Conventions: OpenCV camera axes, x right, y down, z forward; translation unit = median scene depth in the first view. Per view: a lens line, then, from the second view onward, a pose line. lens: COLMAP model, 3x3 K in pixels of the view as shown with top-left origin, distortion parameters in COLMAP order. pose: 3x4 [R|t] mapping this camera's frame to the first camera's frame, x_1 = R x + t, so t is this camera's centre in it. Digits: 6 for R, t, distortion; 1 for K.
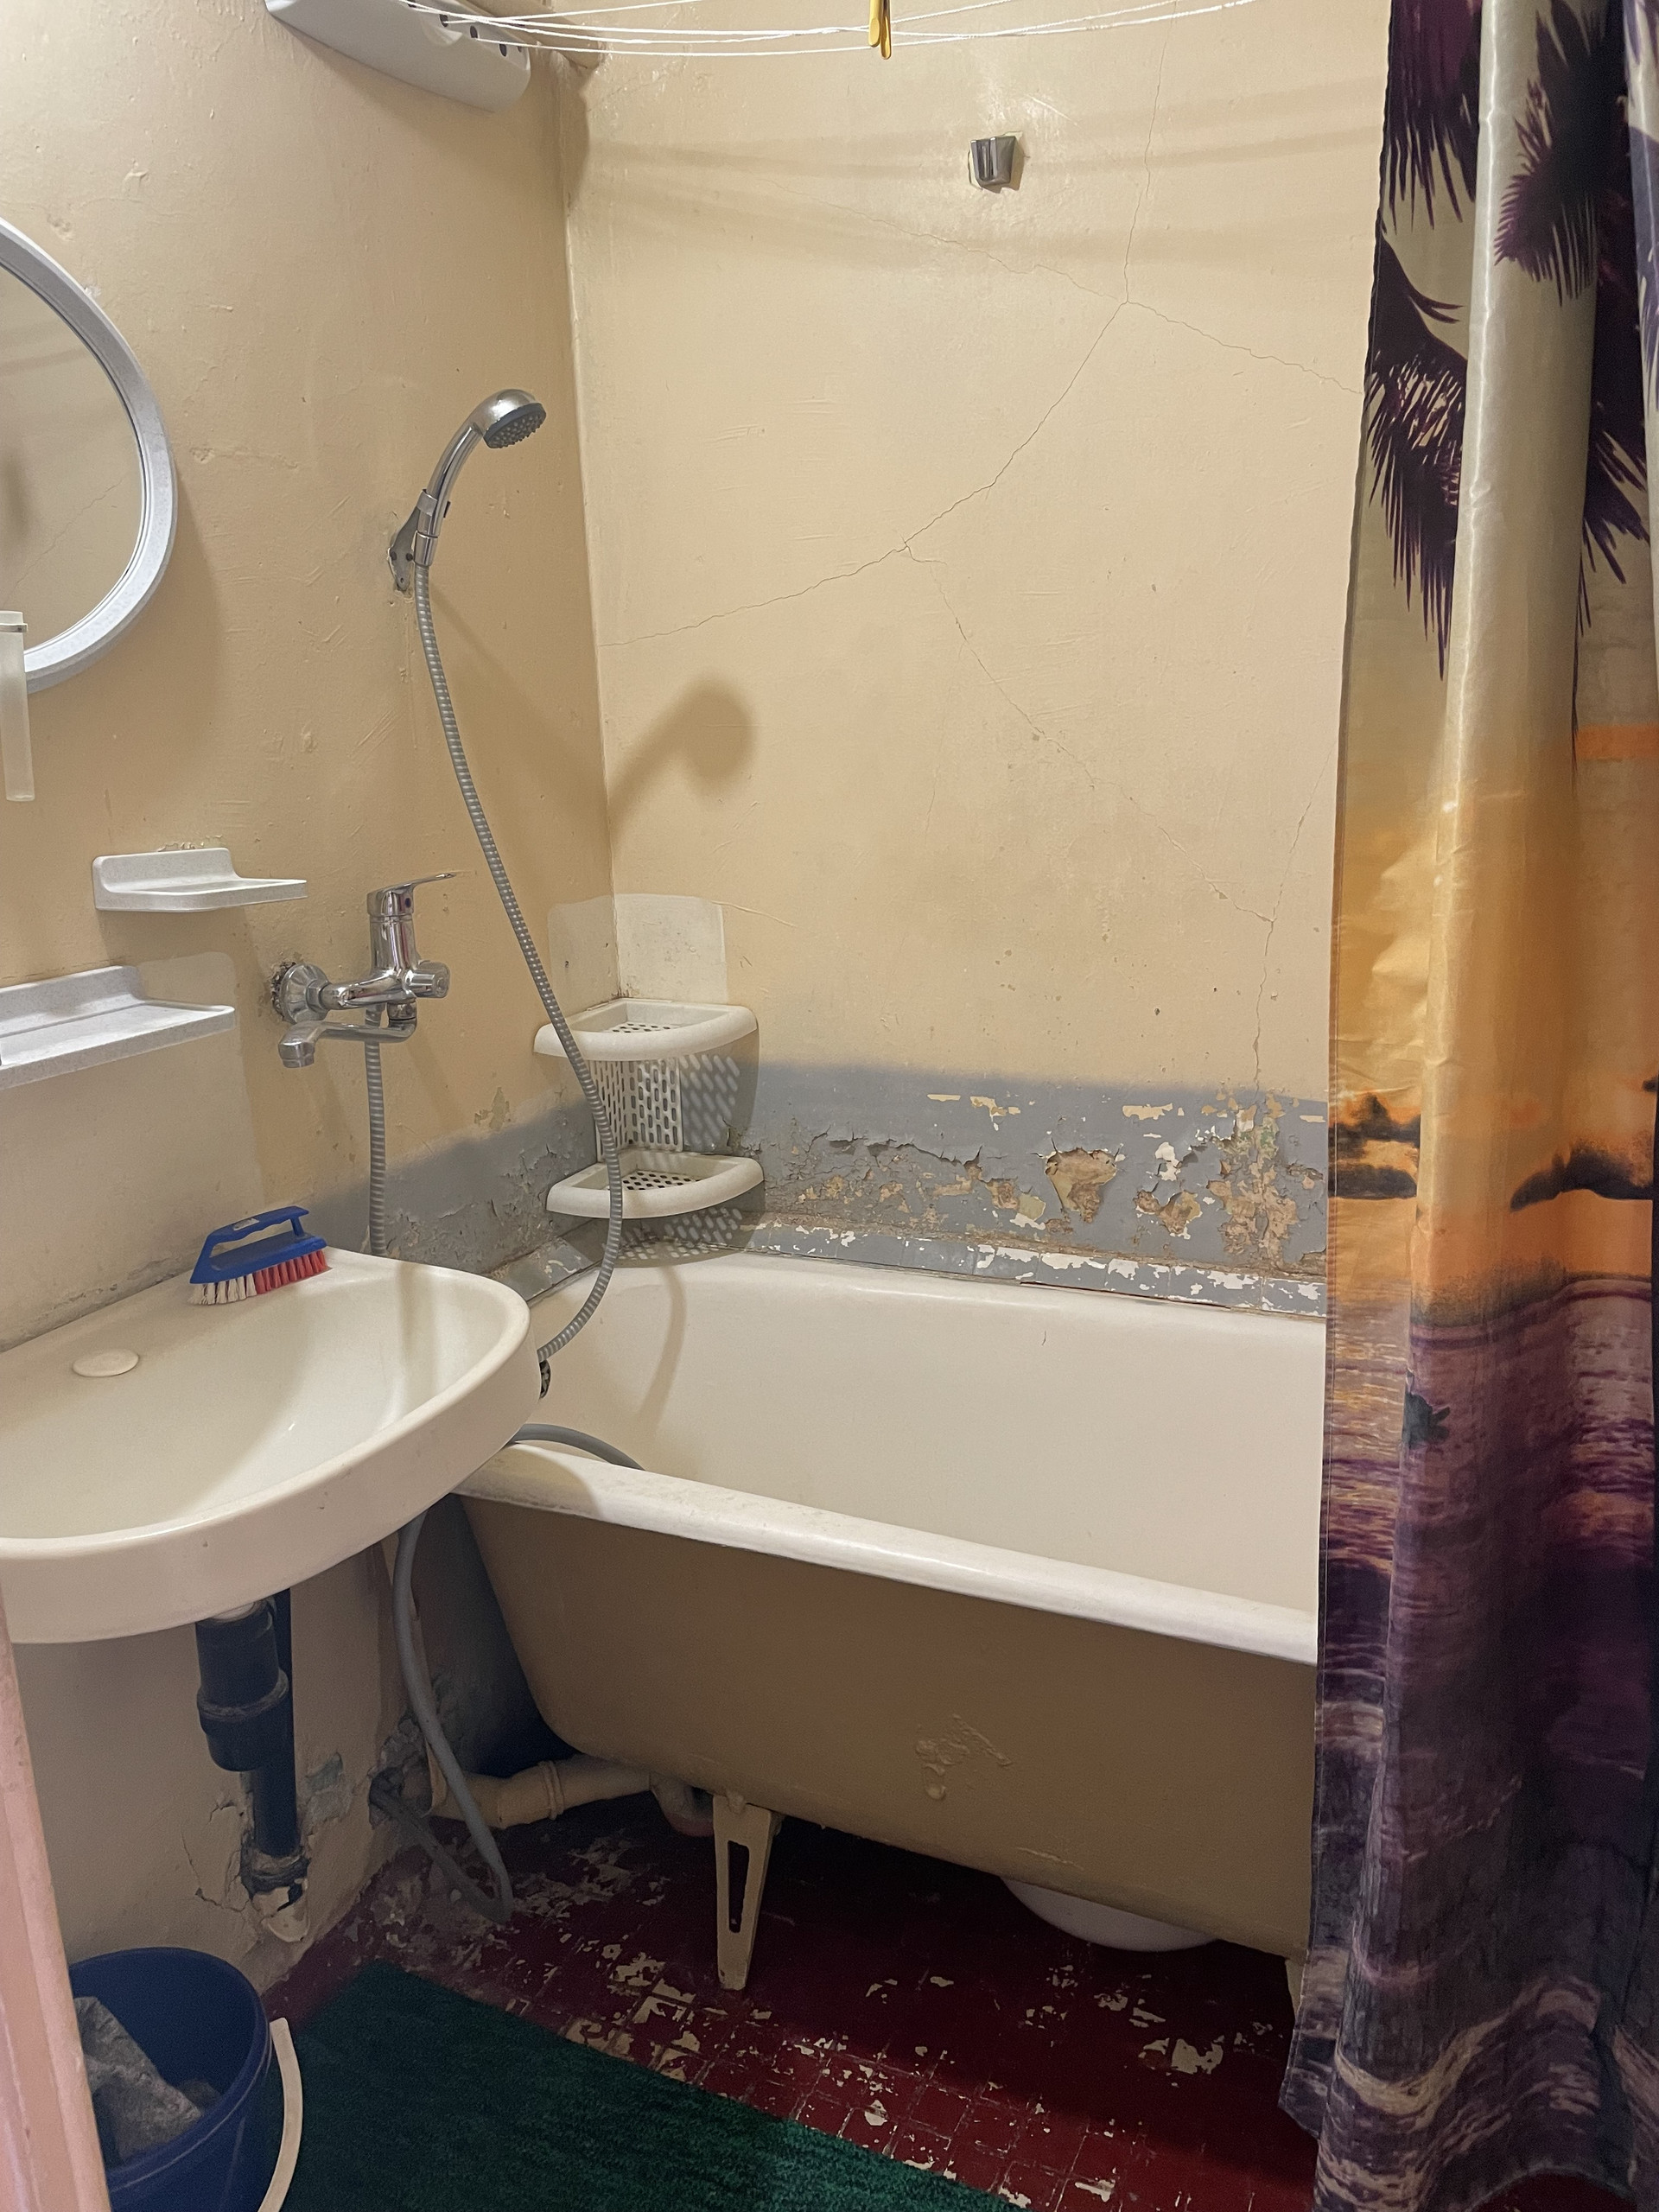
lens RADIAL K [[1664.2, 0, 819.2], [0, 1664.2, 1087.2], [0, 0, 1]] dist [0.076487, -0.107827]
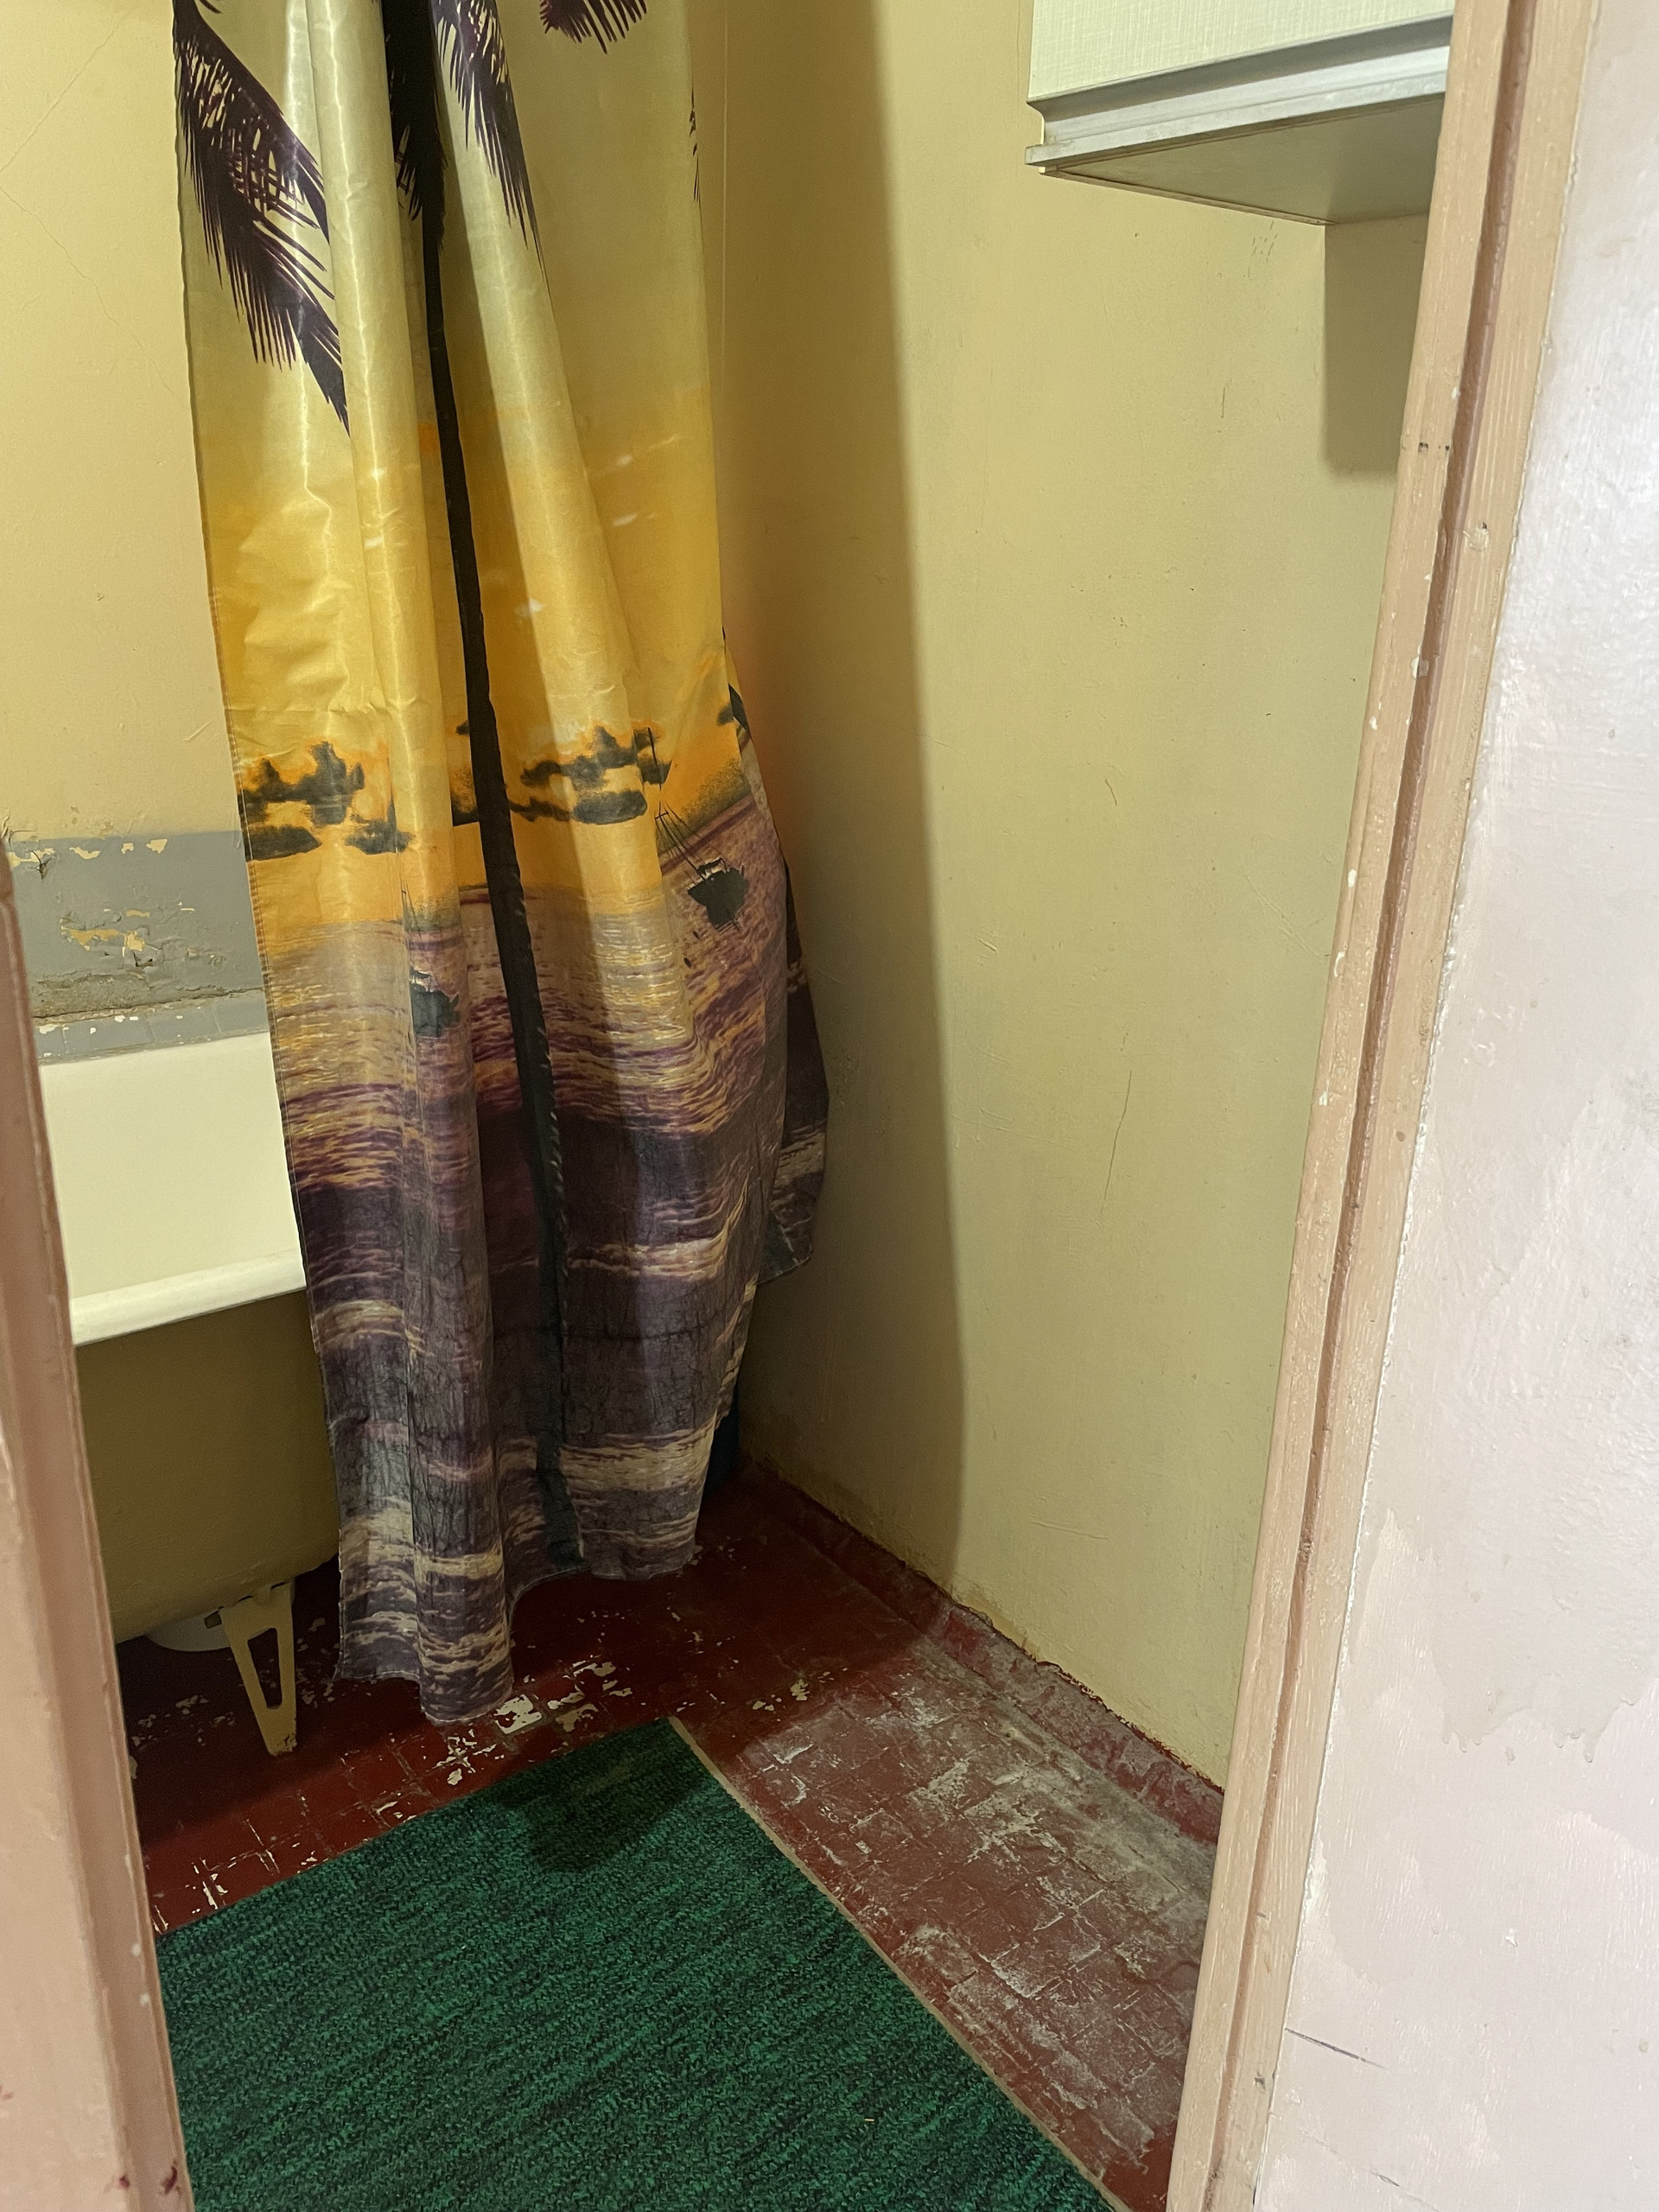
lens RADIAL K [[1664.2, 0, 816.7], [0, 1664.2, 1101.4], [0, 0, 1]] dist [0.076487, -0.107827]
pose [[0.449355, -0.242046, 0.859938, -0.501548], [0.147453, 0.969489, 0.195830, 0.058836], [-0.881100, 0.038803, 0.471335, 0.178226]]
